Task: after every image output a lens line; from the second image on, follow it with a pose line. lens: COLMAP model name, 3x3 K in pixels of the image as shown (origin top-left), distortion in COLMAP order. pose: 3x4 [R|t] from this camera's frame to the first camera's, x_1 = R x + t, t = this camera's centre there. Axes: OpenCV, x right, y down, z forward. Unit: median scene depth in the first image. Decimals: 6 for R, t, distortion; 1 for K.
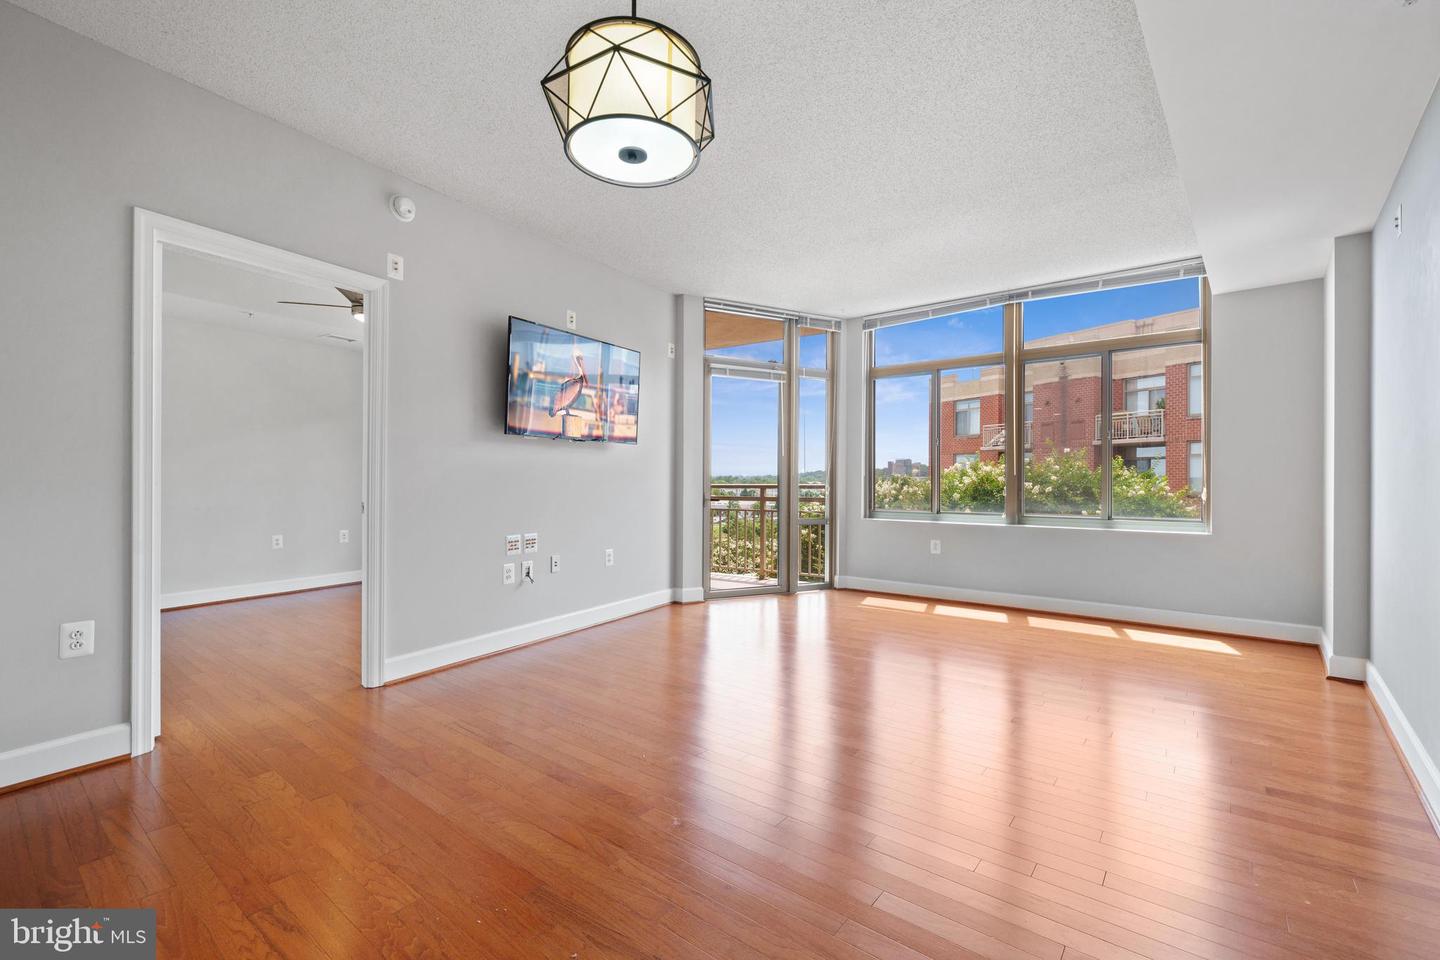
lens RADIAL K [[622.8, 0, 720.0], [0, 622.8, 480.0], [0, 0, 1]] dist [-0.001208, -0.000205]
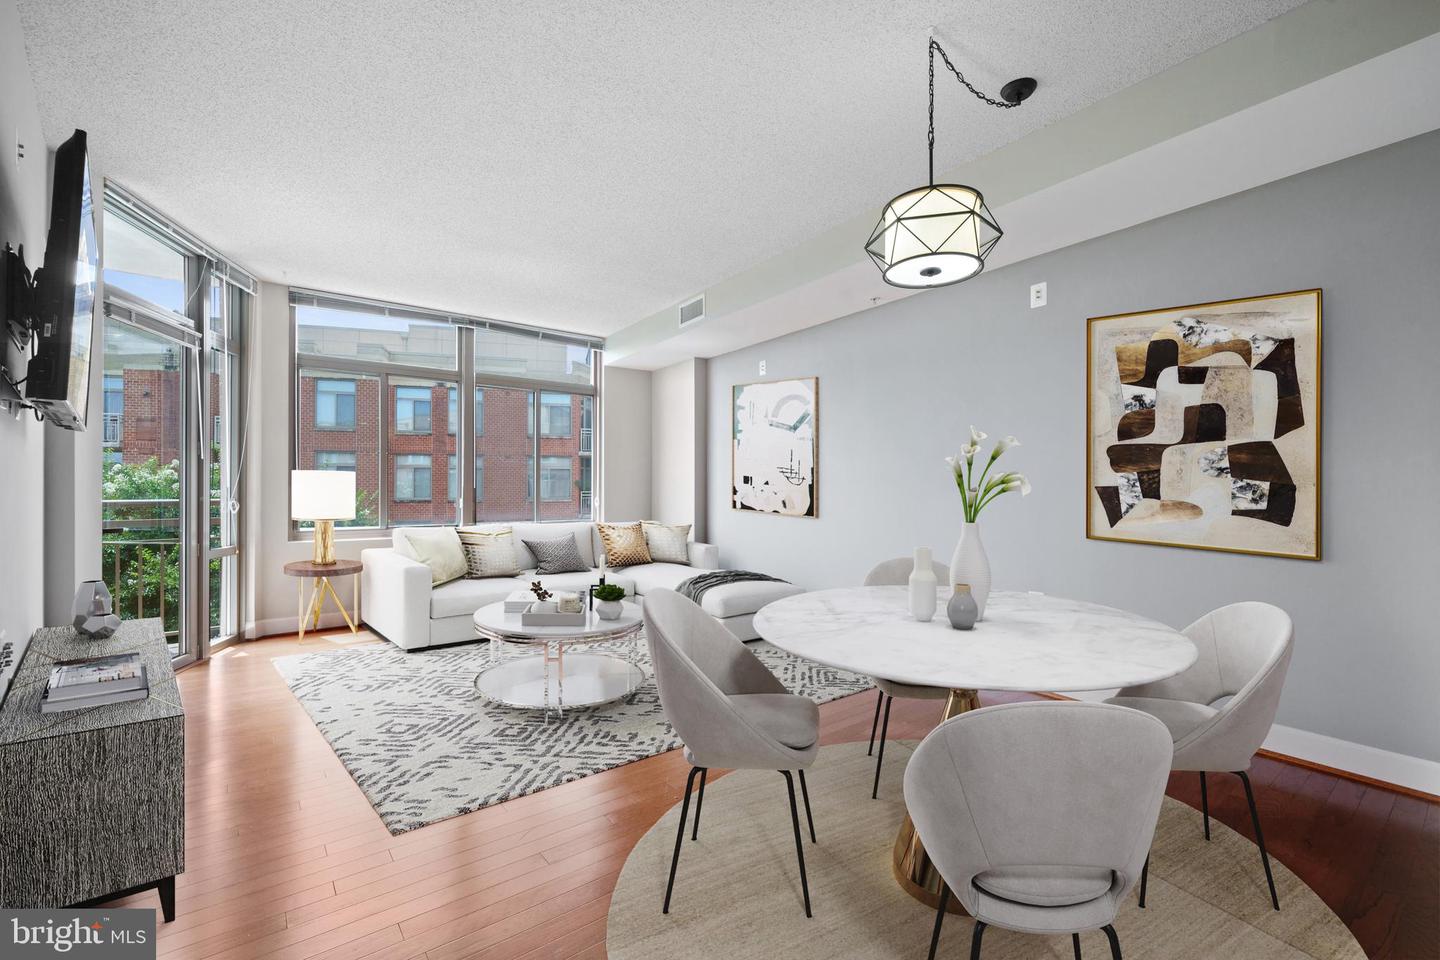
lens RADIAL K [[612.6, 0, 717.2], [0, 612.6, 492.9], [0, 0, 1]] dist [0.000071, -0.000073]
pose [[0.245112, -0.009491, 0.969448, -0.396658], [-0.002633, 0.999942, 0.010455, -0.009913], [-0.969491, -0.005115, 0.245073, 0.285177]]
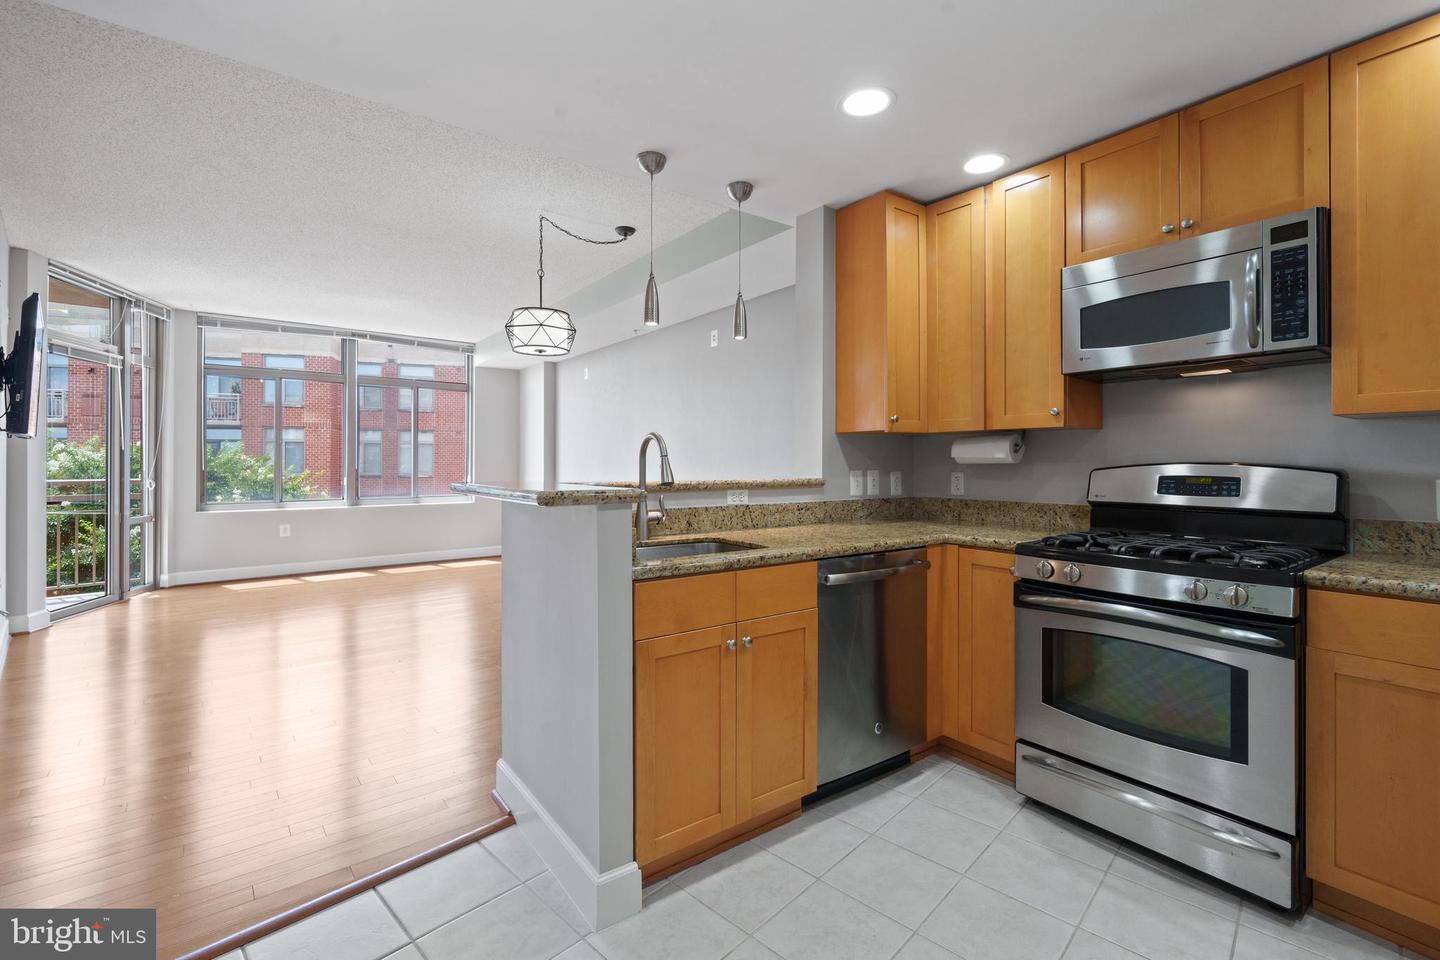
lens RADIAL K [[635.0, 0, 720.3], [0, 635.0, 464.7], [0, 0, 1]] dist [0.000237, -0.000004]
pose [[0.217212, -0.007418, 0.976096, -0.598726], [-0.002329, 0.999964, 0.008117, -0.025552], [-0.976122, -0.004037, 0.217187, -0.052264]]
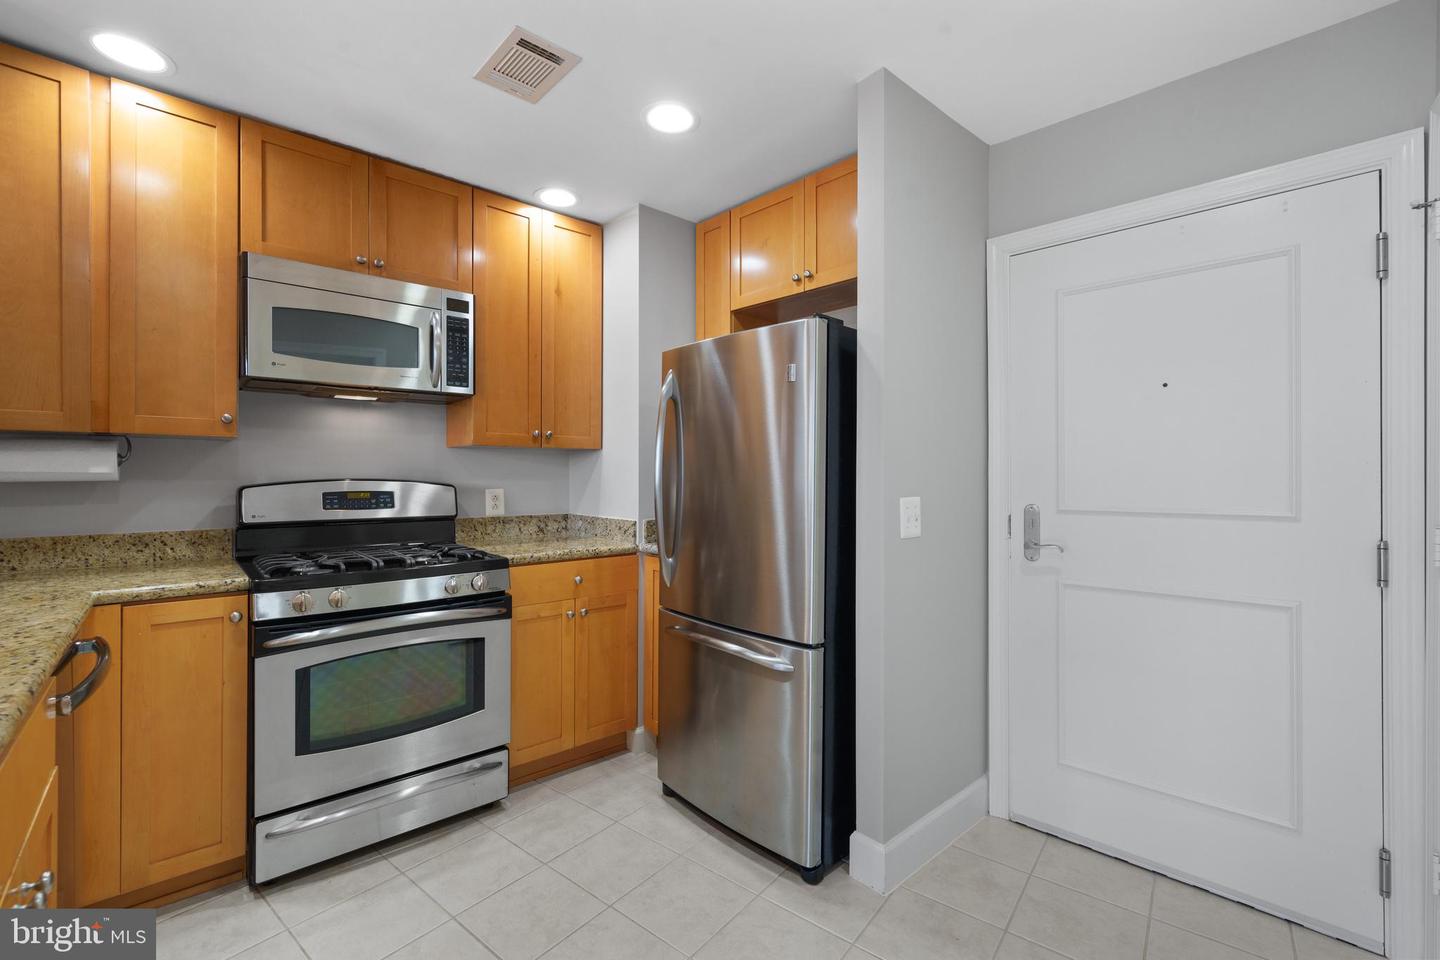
lens RADIAL K [[622.8, 0, 720.0], [0, 622.8, 480.0], [0, 0, 1]] dist [-0.001208, -0.000205]
pose [[-0.992236, -0.005785, 0.124232, -0.456141], [-0.005251, 0.999976, 0.004625, -0.026882], [-0.124256, 0.003936, -0.992242, 0.122034]]
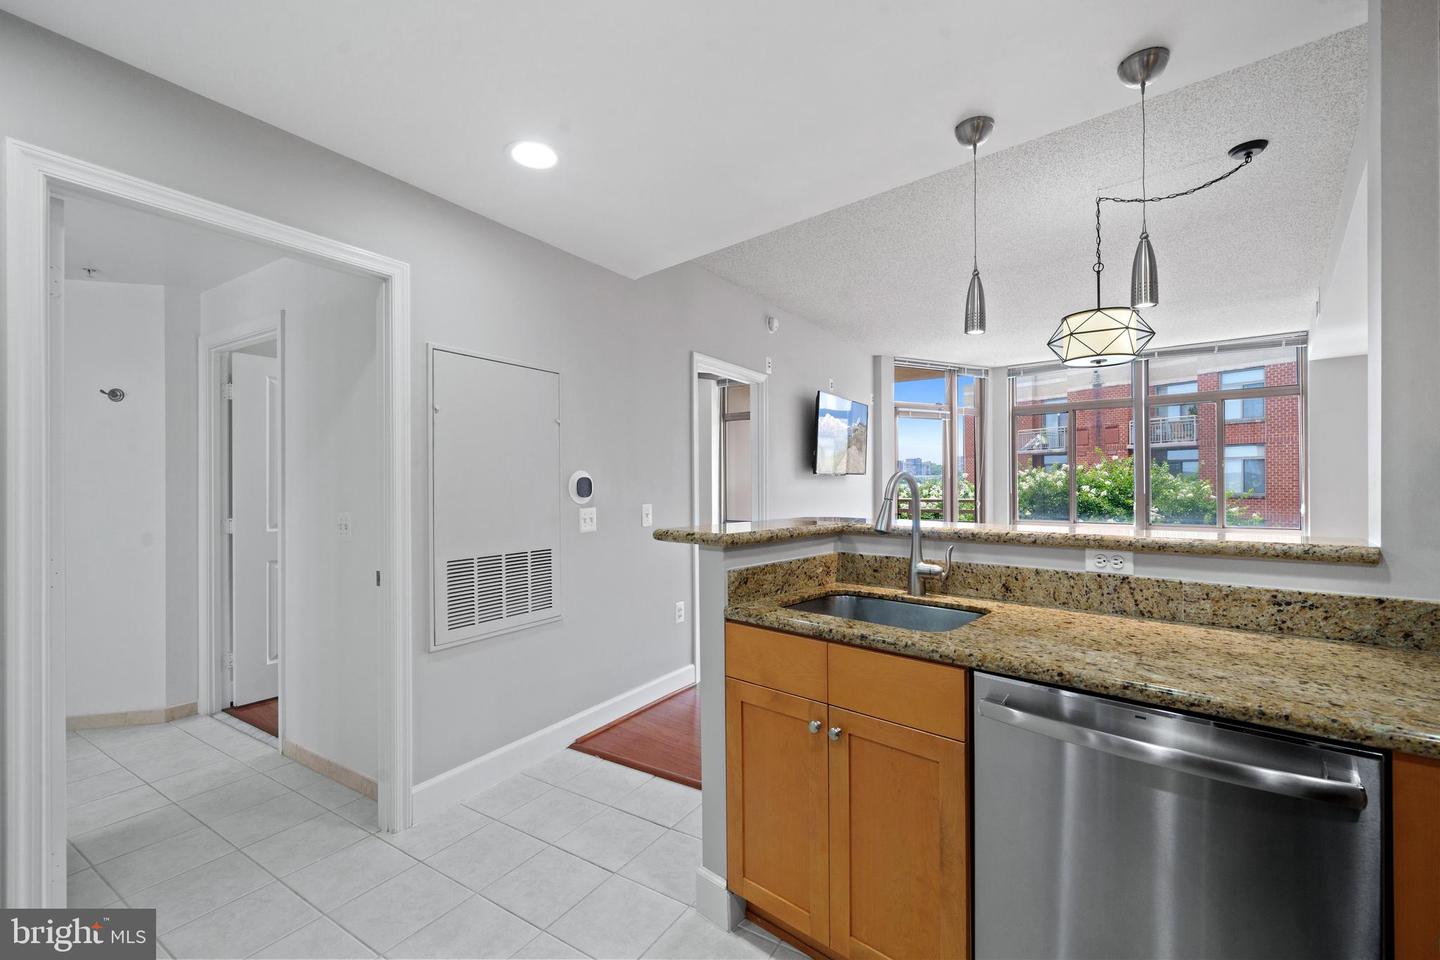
lens RADIAL K [[611.4, 0, 724.2], [0, 611.4, 483.2], [0, 0, 1]] dist [0.000910, 0.000000]
pose [[0.999832, -0.010443, -0.015088, -0.328034], [0.010500, 0.999938, 0.003715, -0.037314], [0.015048, -0.003873, 0.999879, -0.244264]]
